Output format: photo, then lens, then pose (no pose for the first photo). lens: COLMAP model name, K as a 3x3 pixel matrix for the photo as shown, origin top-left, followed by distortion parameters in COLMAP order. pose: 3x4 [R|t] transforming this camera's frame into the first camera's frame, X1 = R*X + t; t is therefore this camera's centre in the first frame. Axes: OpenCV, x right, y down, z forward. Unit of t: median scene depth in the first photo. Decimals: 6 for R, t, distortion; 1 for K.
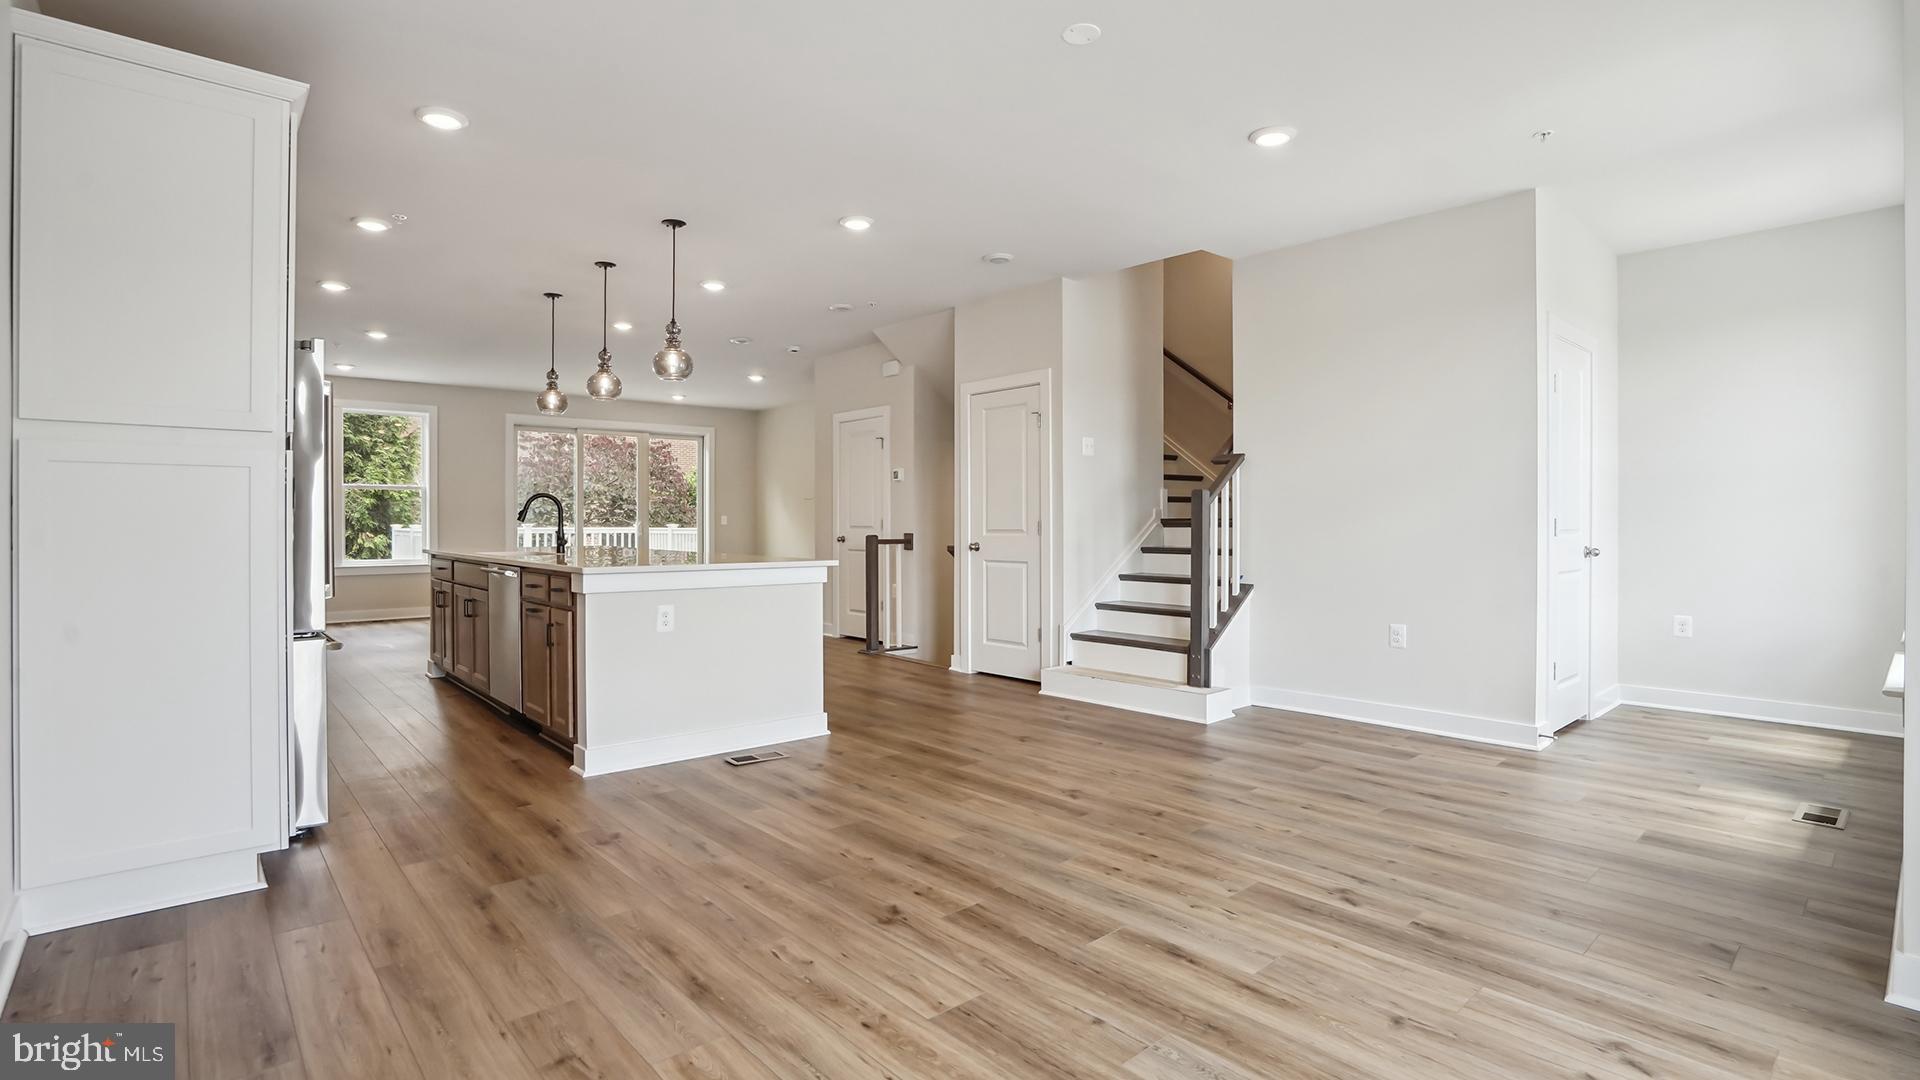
lens RADIAL K [[893.7, 0, 940.7], [0, 893.7, 528.1], [0, 0, 1]] dist [0.003208, 0.001093]
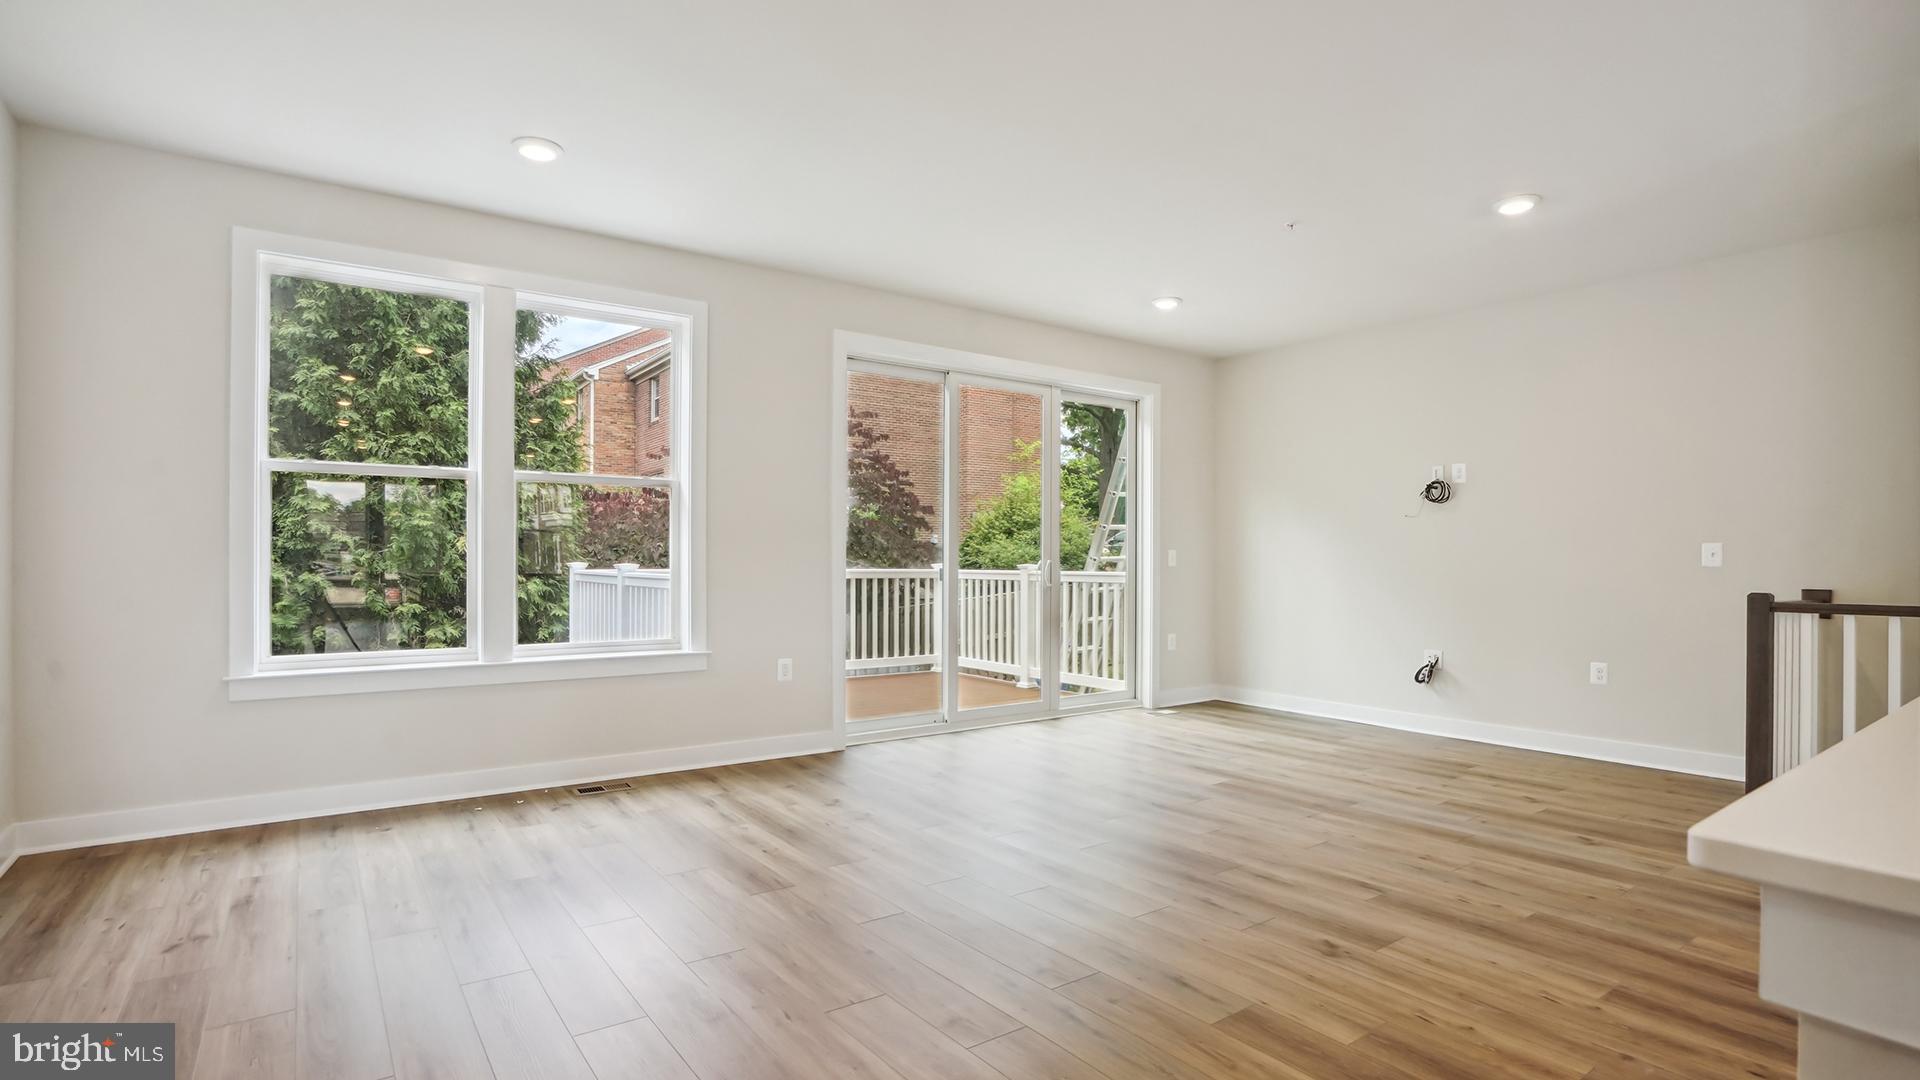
lens RADIAL K [[893.7, 0, 957.5], [0, 893.7, 540.6], [0, 0, 1]] dist [0.003208, 0.001093]
pose [[0.997458, 0.004198, -0.071129, -0.668852], [-0.005609, 0.999791, -0.019644, -0.016091], [0.071032, 0.019993, 0.997274, 0.914584]]
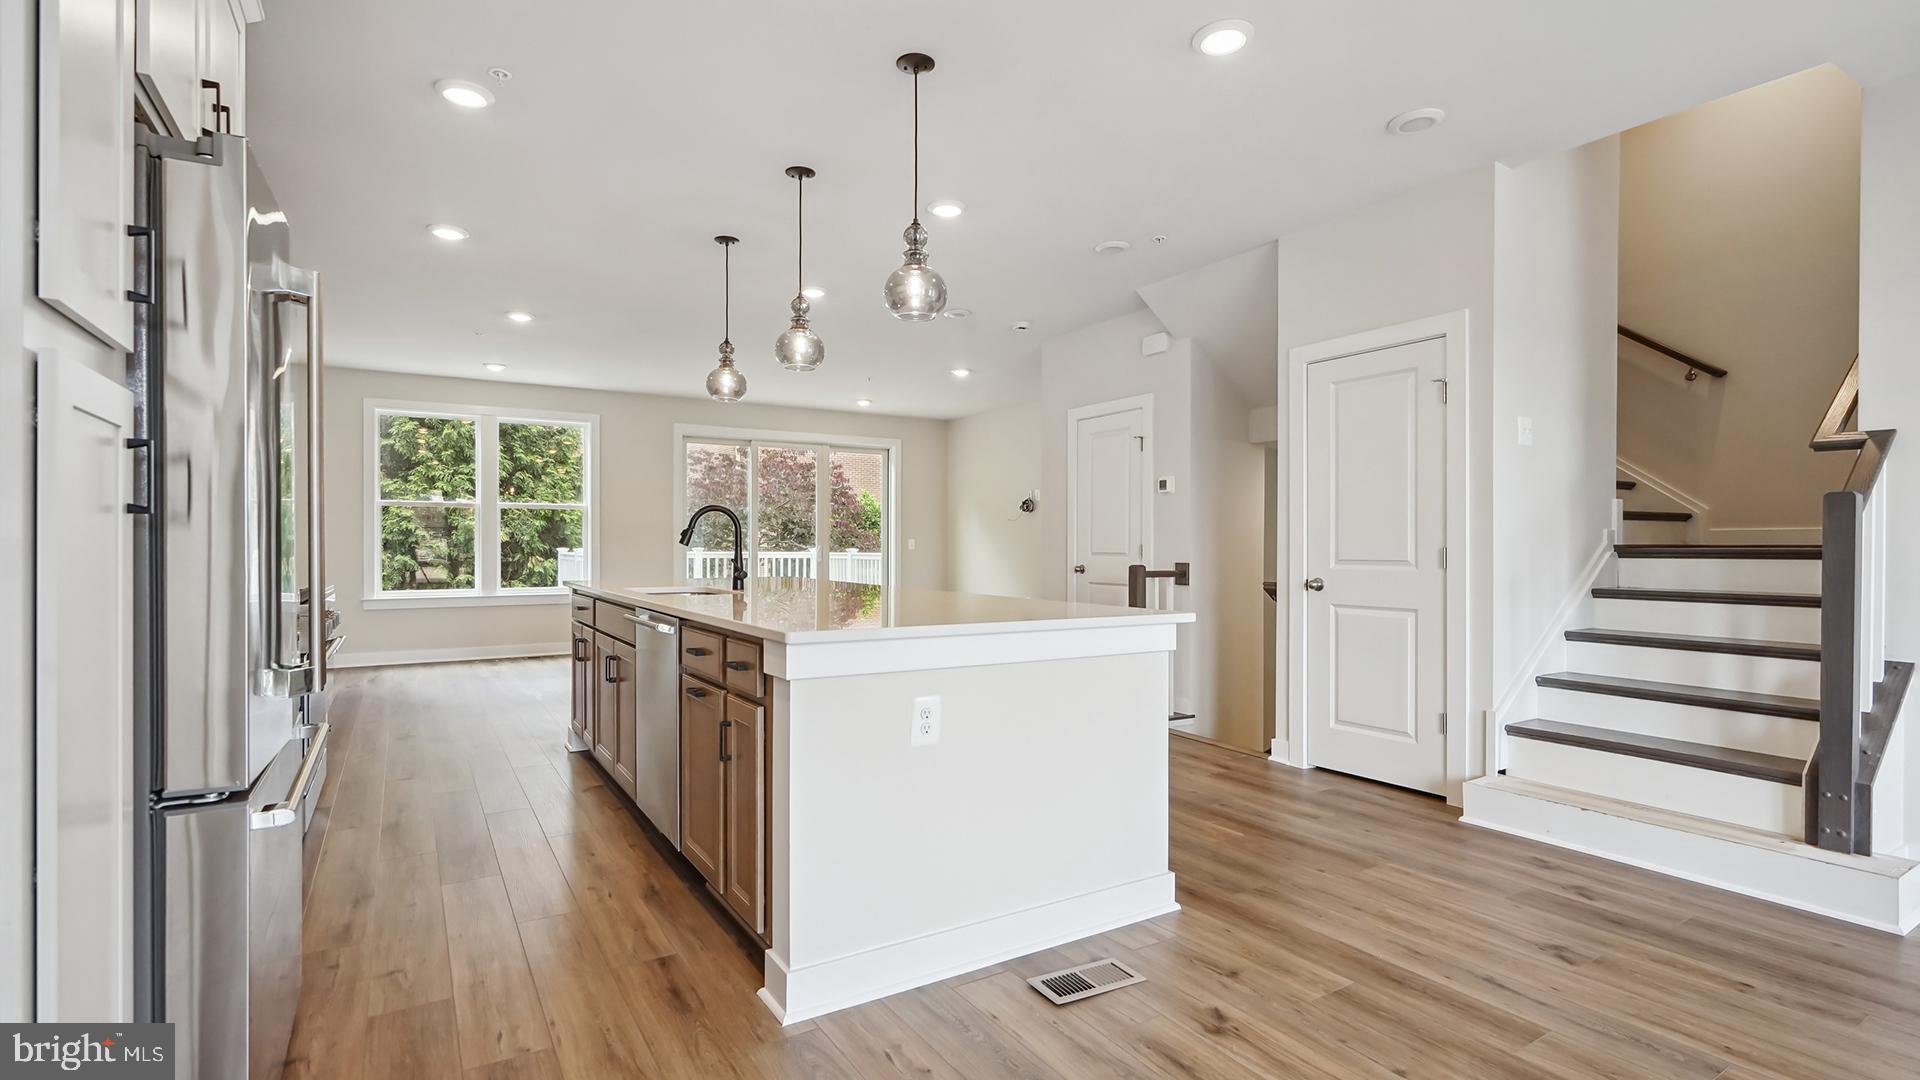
lens RADIAL K [[893.7, 0, 975.8], [0, 893.7, 548.9], [0, 0, 1]] dist [0.003208, 0.001093]
pose [[0.991268, 0.005172, -0.131759, -0.131001], [-0.005964, 0.999966, -0.005611, -0.001086], [0.131726, 0.006348, 0.991266, 0.292251]]
